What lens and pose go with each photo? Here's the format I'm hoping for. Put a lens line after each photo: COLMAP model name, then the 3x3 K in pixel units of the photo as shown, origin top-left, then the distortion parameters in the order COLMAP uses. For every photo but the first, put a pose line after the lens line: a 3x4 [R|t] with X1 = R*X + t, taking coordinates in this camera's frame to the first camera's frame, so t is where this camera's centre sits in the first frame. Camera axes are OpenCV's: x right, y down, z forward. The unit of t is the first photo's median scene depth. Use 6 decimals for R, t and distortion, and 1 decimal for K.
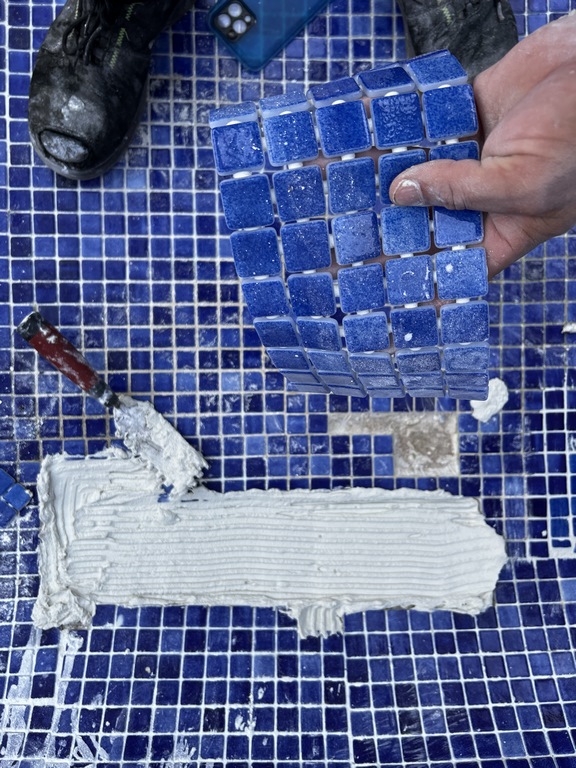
lens RADIAL K [[583.4, 0, 288.9], [0, 583.4, 385.1], [0, 0, 1]] dist [0.005782, -0.009042]
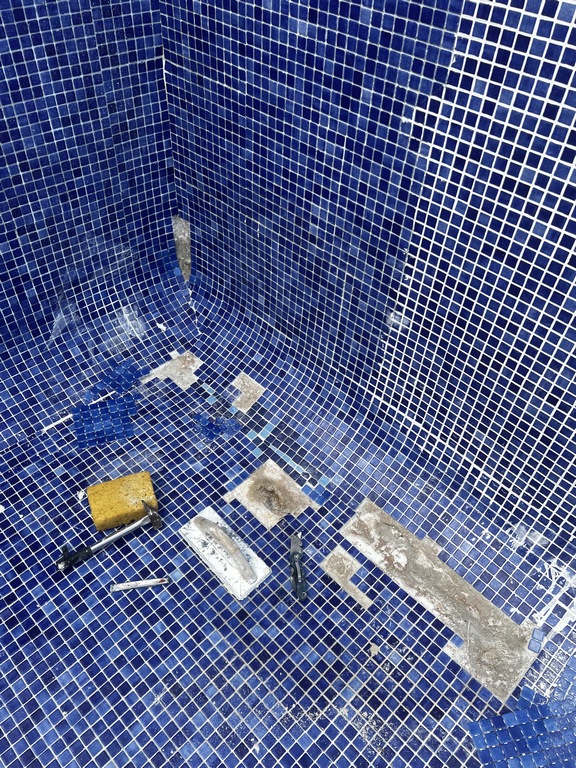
lens RADIAL K [[583.4, 0, 289.4], [0, 583.4, 383.8], [0, 0, 1]] dist [0.005782, -0.009042]
pose [[-0.695197, -0.544453, 0.469332, -0.268228], [0.717362, -0.483927, 0.501206, -0.776954], [-0.045761, 0.685117, 0.726994, -0.965392]]
